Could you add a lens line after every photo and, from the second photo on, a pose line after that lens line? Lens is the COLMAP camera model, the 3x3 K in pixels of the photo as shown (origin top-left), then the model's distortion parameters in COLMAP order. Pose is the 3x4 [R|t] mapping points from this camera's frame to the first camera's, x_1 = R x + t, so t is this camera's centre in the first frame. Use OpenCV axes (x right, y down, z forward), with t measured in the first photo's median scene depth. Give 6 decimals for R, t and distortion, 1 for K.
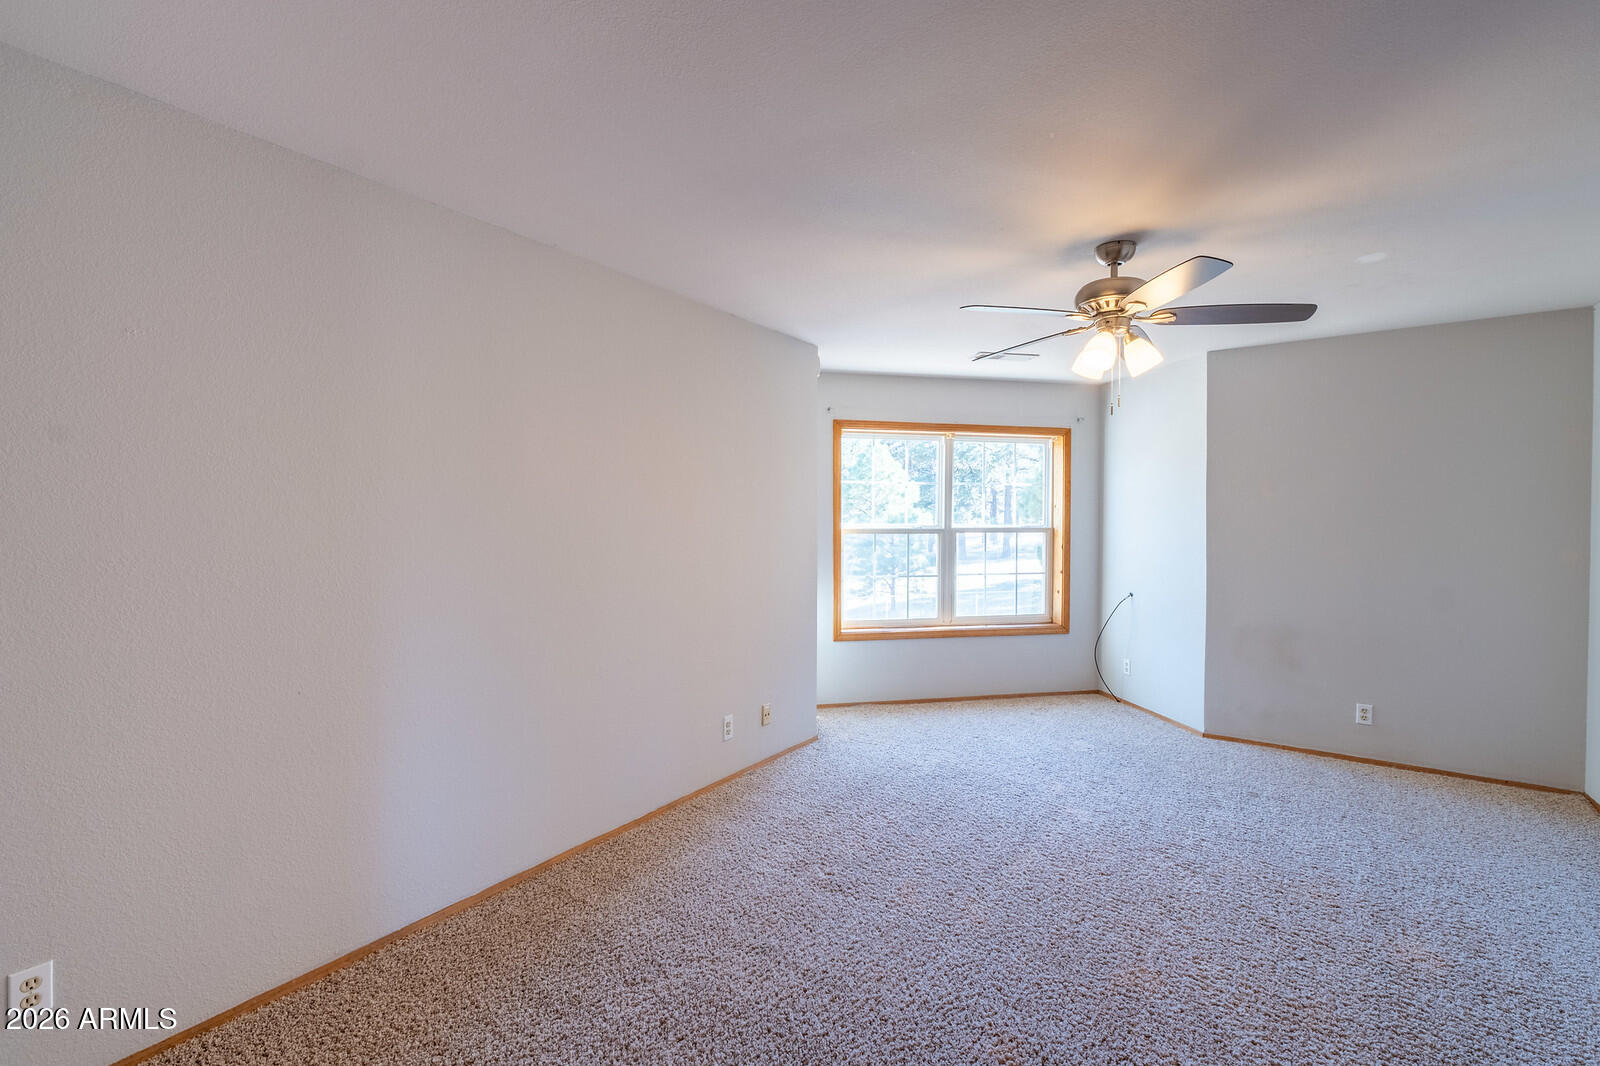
lens RADIAL K [[691.6, 0, 803.3], [0, 691.6, 530.6], [0, 0, 1]] dist [-0.000799, 0.000728]
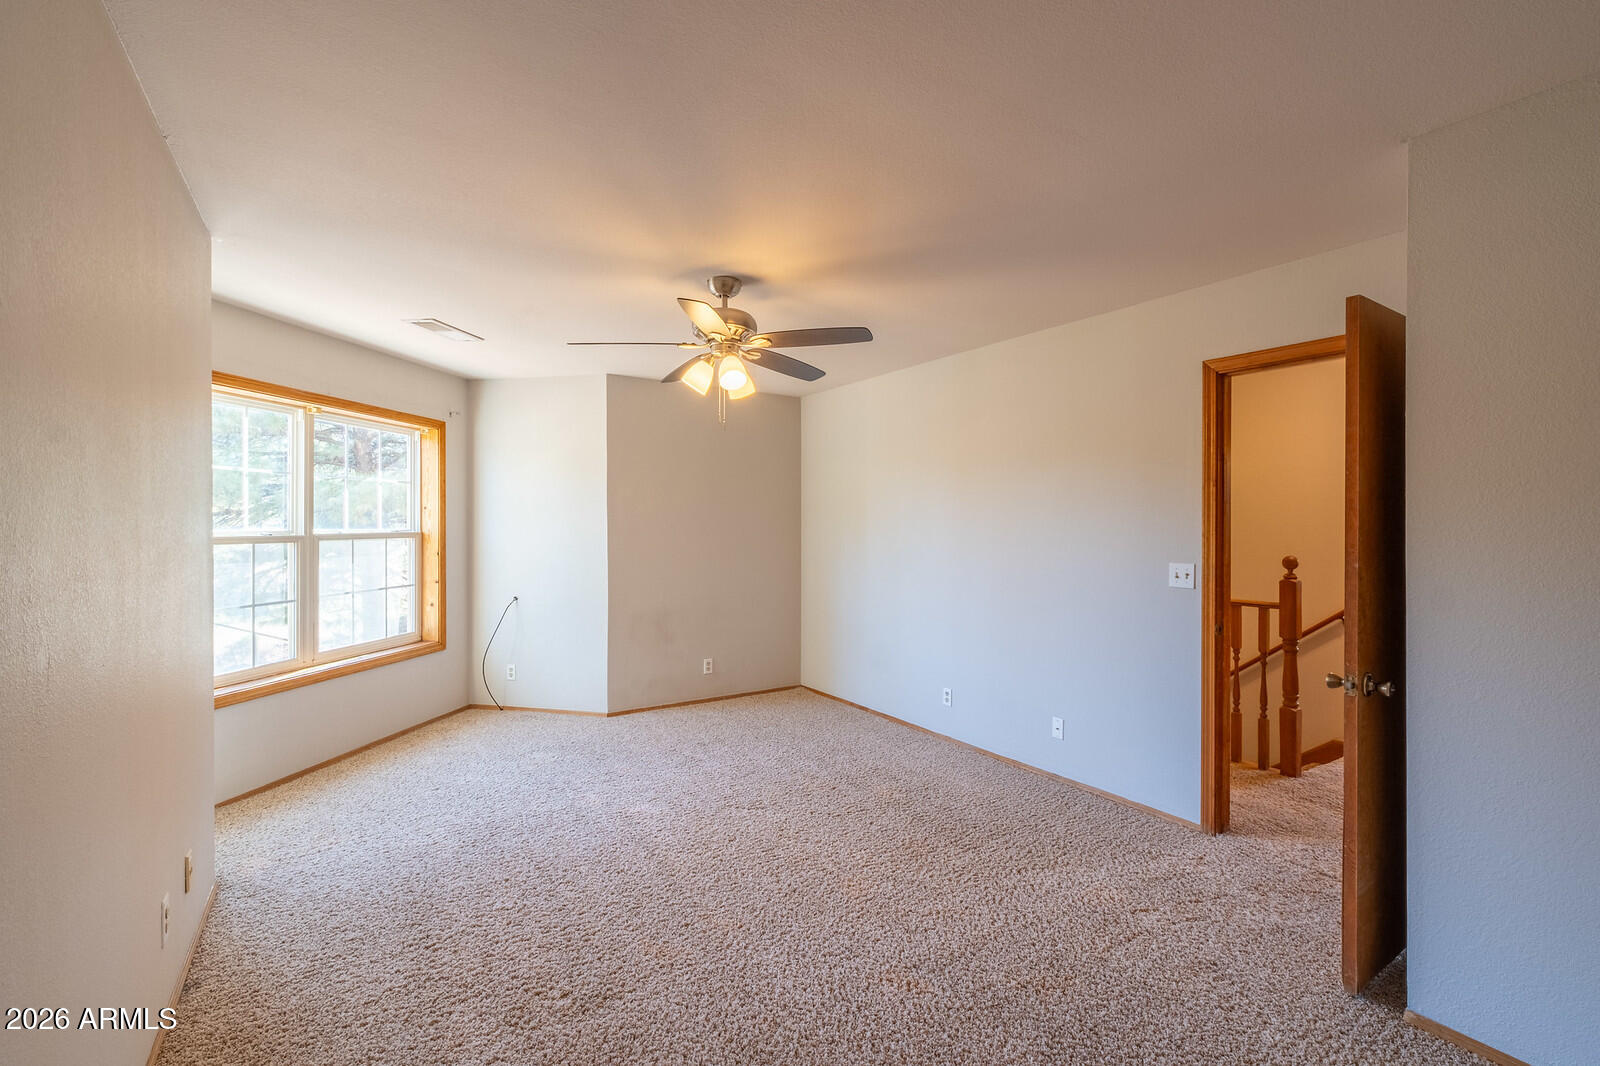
lens RADIAL K [[691.6, 0, 792.8], [0, 691.6, 530.7], [0, 0, 1]] dist [-0.000799, 0.000728]
pose [[0.370006, -0.008496, 0.928990, -0.291598], [0.013357, 0.999903, 0.003824, -0.003329], [-0.928933, 0.010993, 0.370084, 0.252995]]
